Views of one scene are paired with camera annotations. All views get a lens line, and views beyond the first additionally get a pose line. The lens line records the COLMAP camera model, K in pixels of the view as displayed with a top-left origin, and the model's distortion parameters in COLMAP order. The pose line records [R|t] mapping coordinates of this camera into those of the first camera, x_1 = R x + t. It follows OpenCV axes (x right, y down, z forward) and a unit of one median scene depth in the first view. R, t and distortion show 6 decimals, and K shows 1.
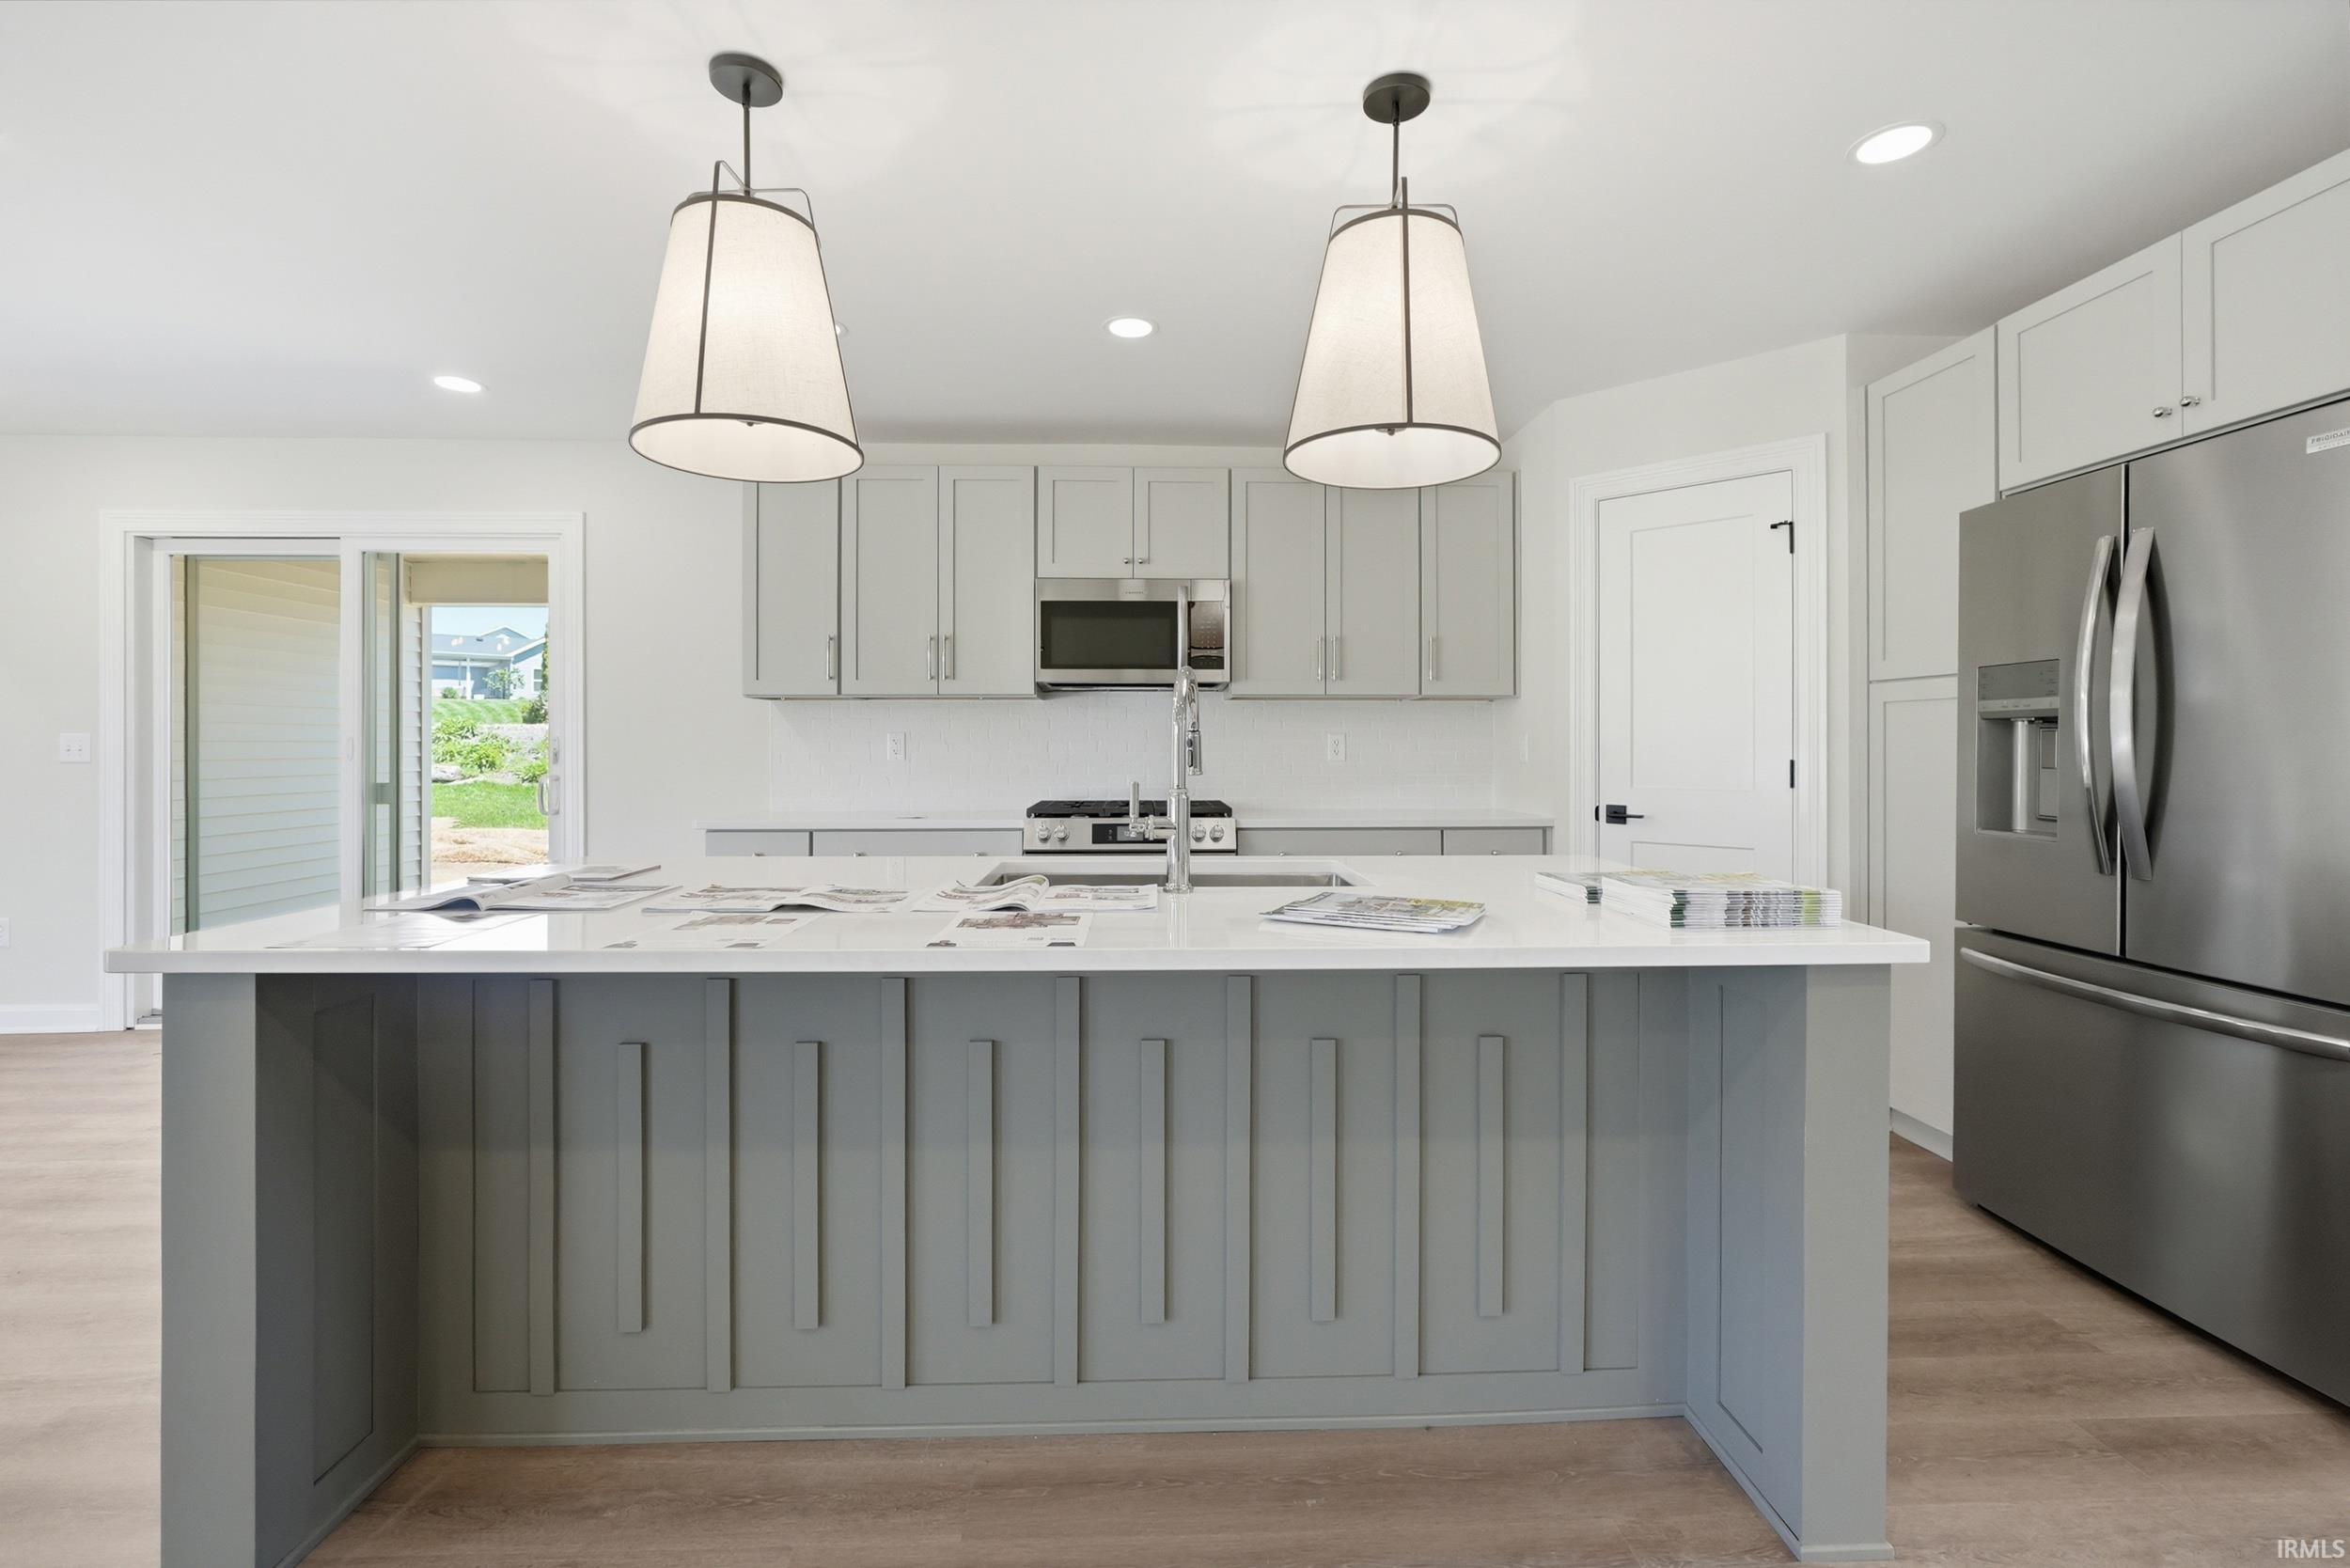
lens RADIAL K [[1009.8, 0, 1174.8], [0, 1009.8, 740.0], [0, 0, 1]] dist [-0.015718, 0.005054]
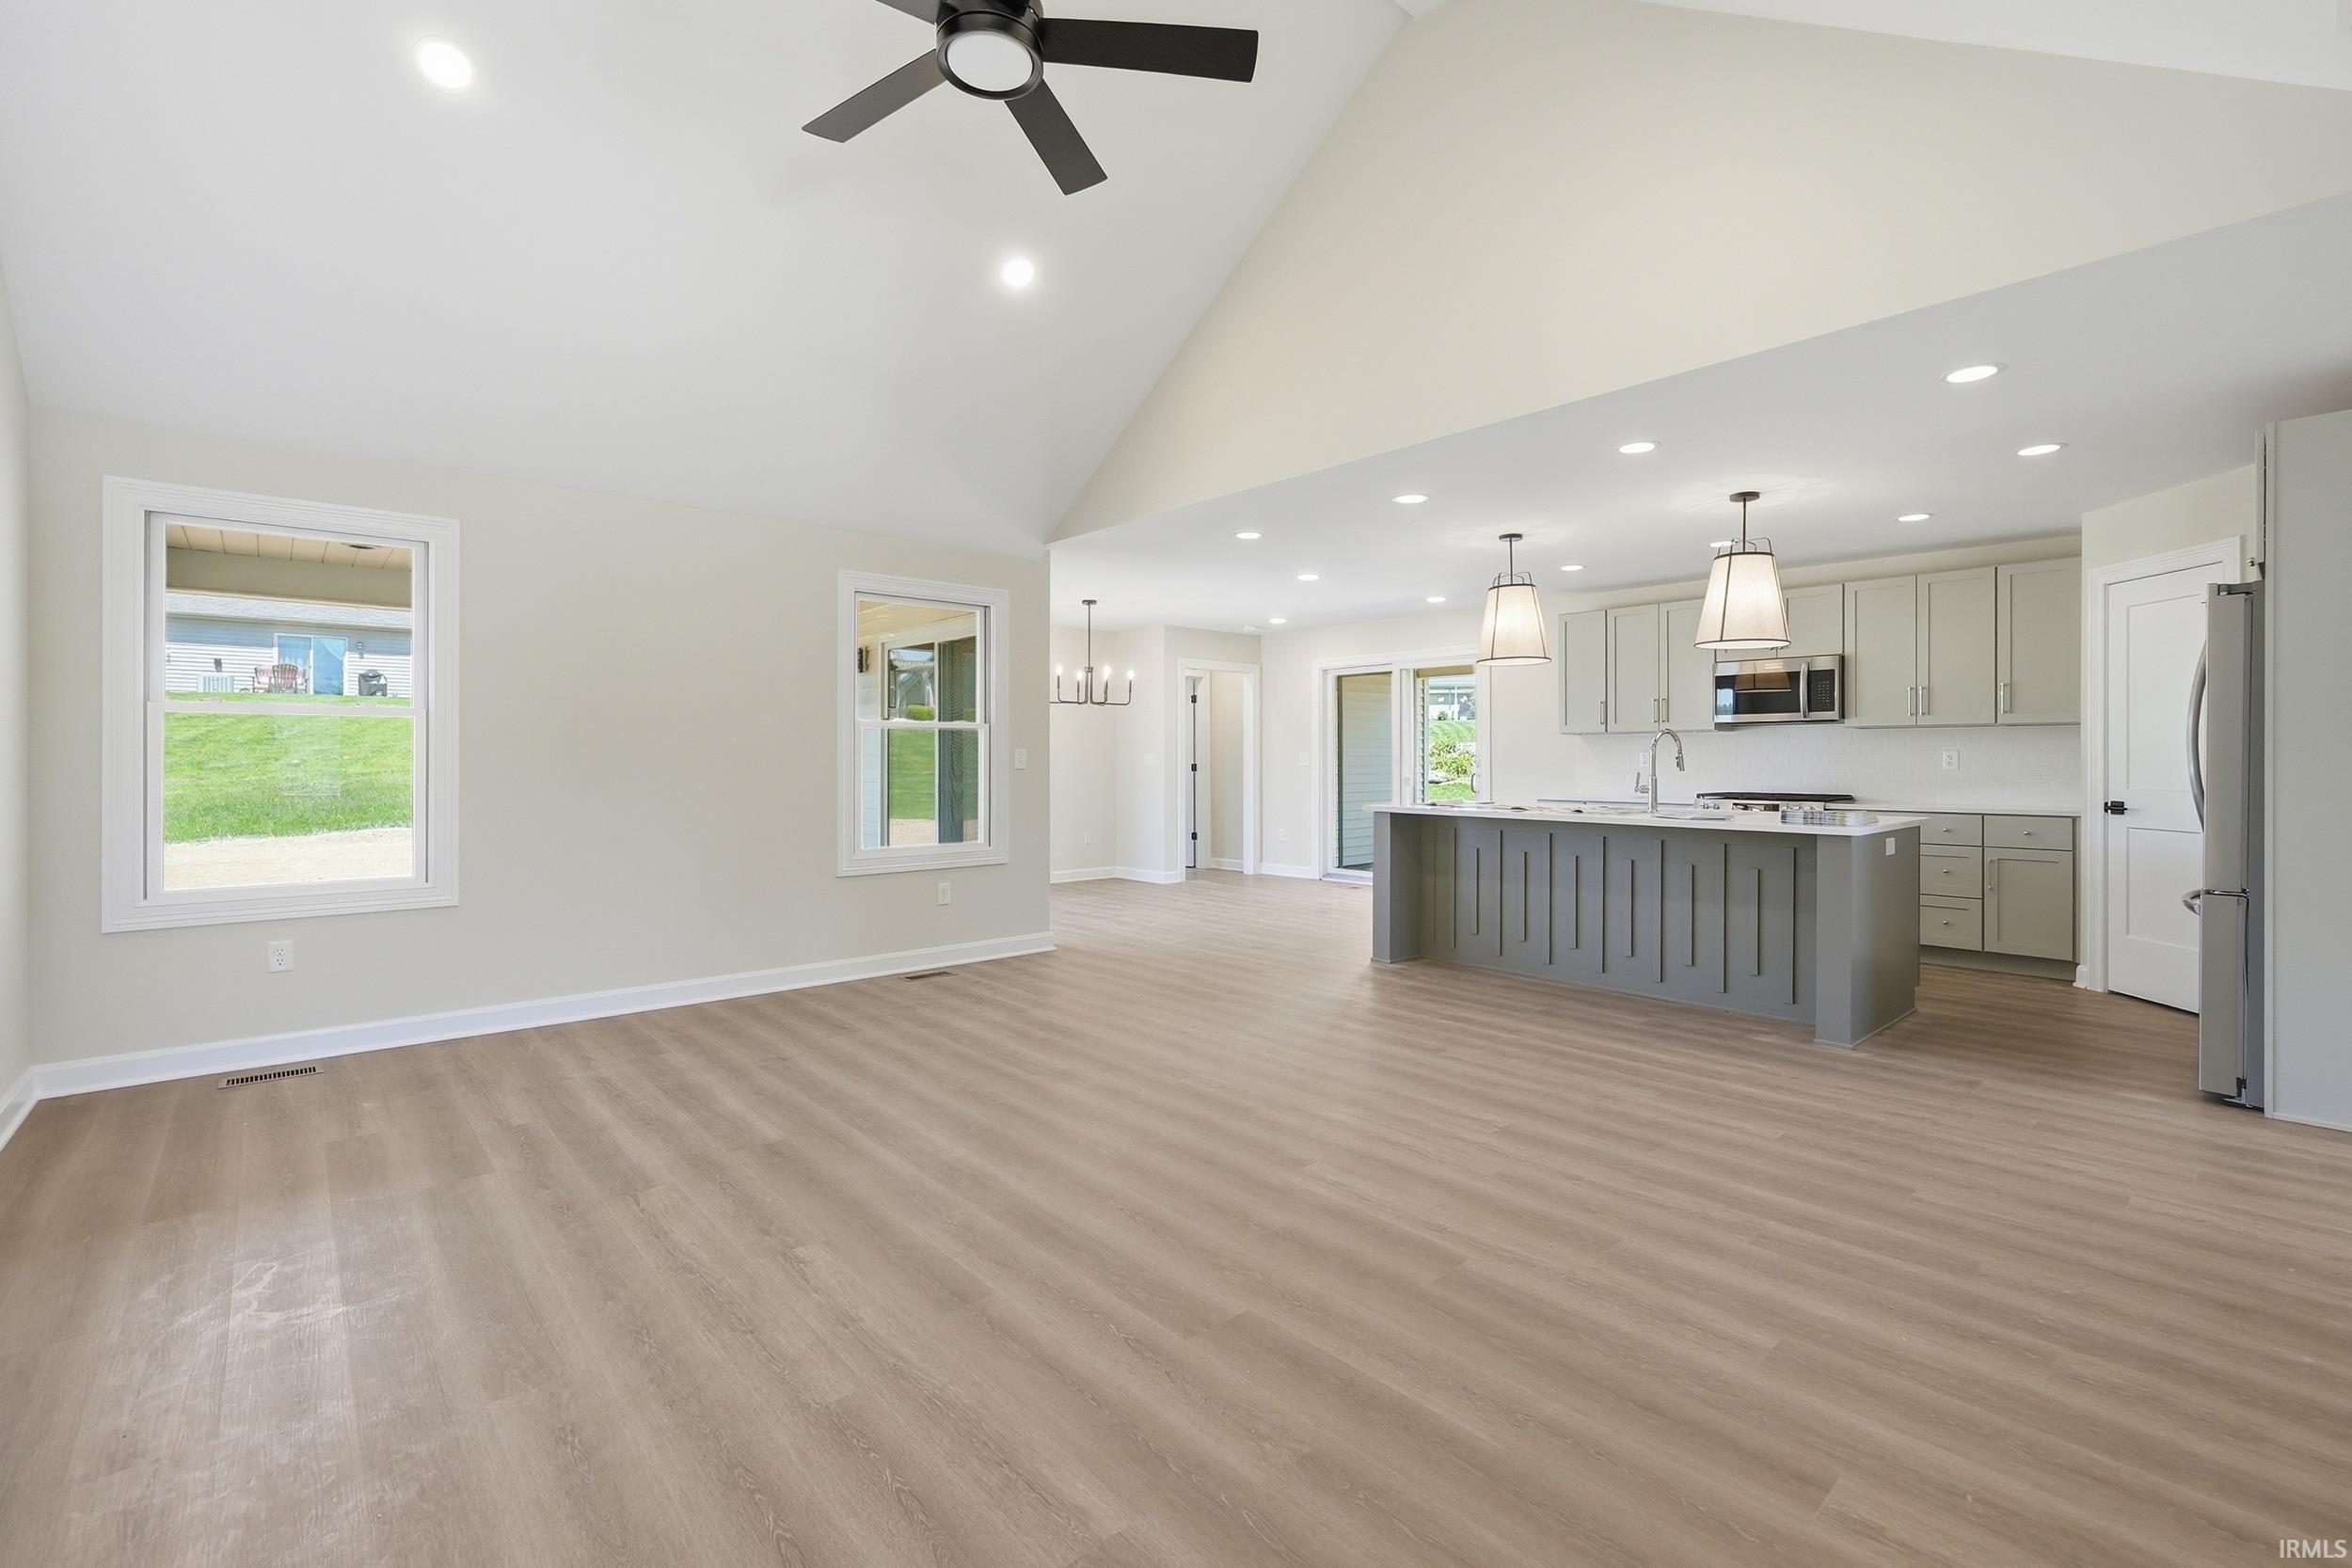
lens RADIAL K [[1010.5, 0, 1175.7], [0, 1010.5, 775.9], [0, 0, 1]] dist [-0.015718, 0.005054]
pose [[0.632624, 0.013981, -0.774333, 0.673156], [0.003667, 0.999772, 0.021047, -0.005404], [0.774451, -0.016154, 0.632428, -0.891401]]
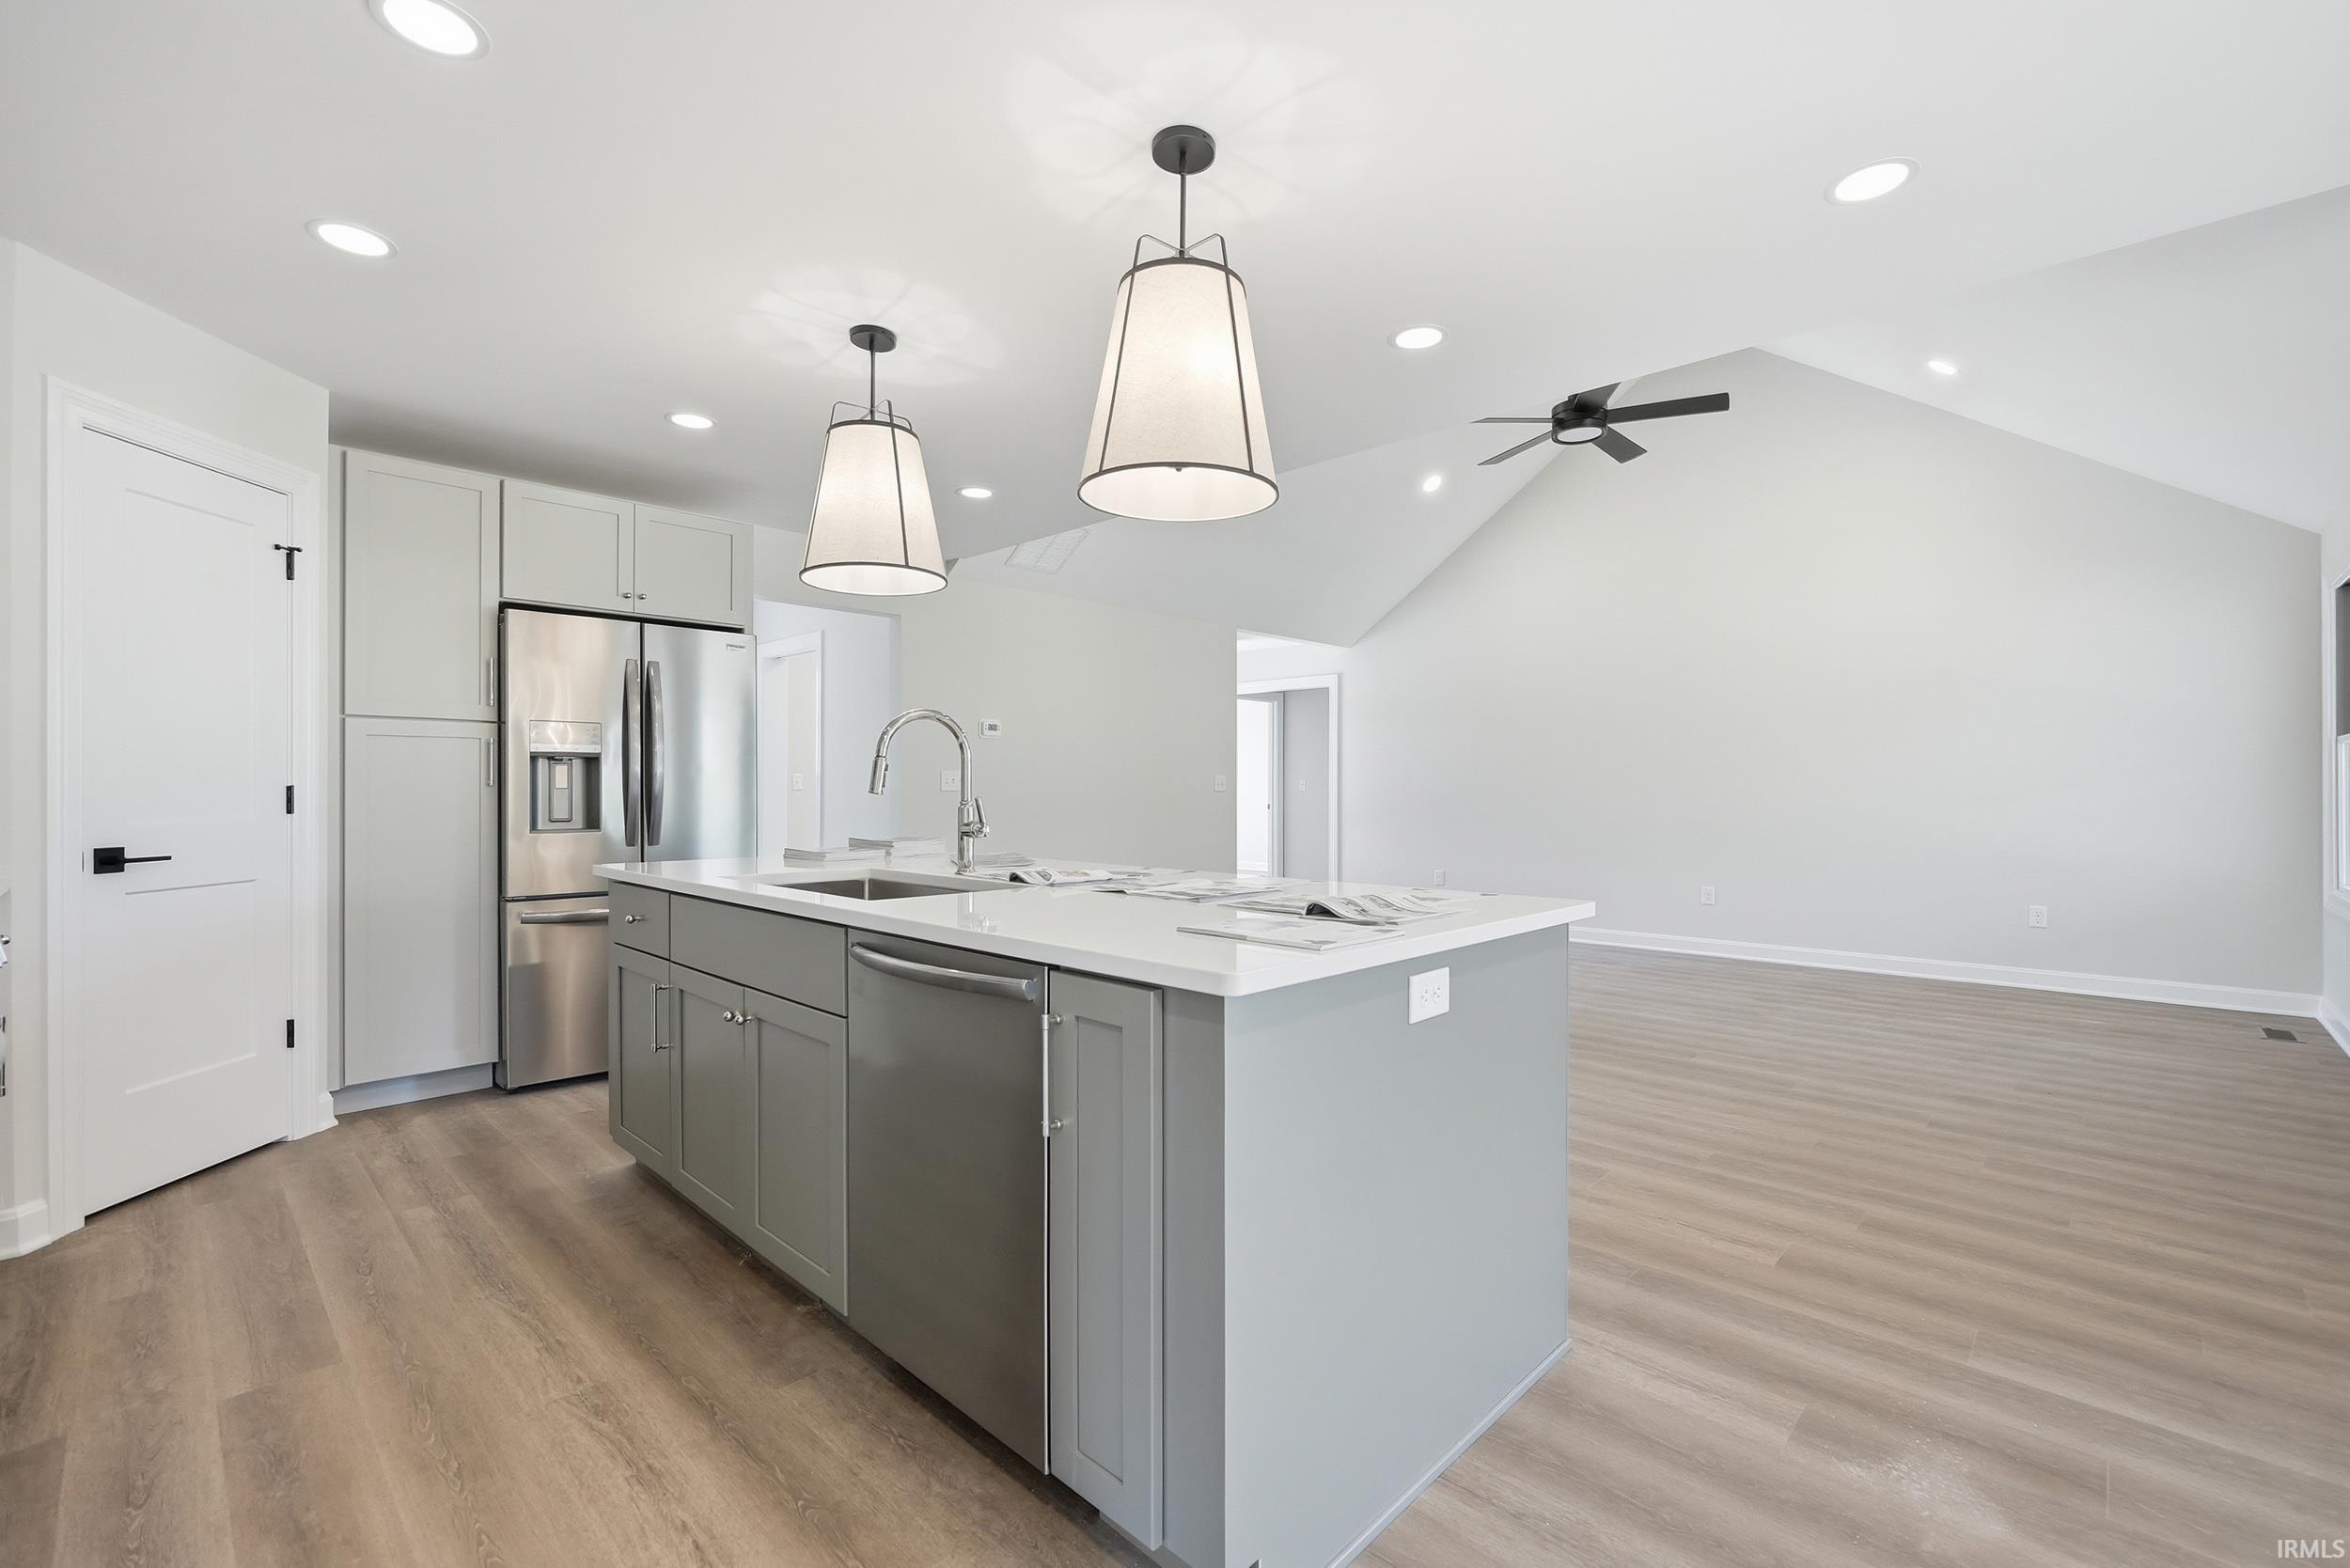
lens RADIAL K [[1009.8, 0, 1178.9], [0, 1009.8, 789.7], [0, 0, 1]] dist [-0.015718, 0.005054]
pose [[-0.696281, -0.003365, 0.717761, -0.632523], [-0.006642, 0.999976, -0.001755, 0.016986], [-0.717738, -0.005989, -0.696287, 0.926291]]
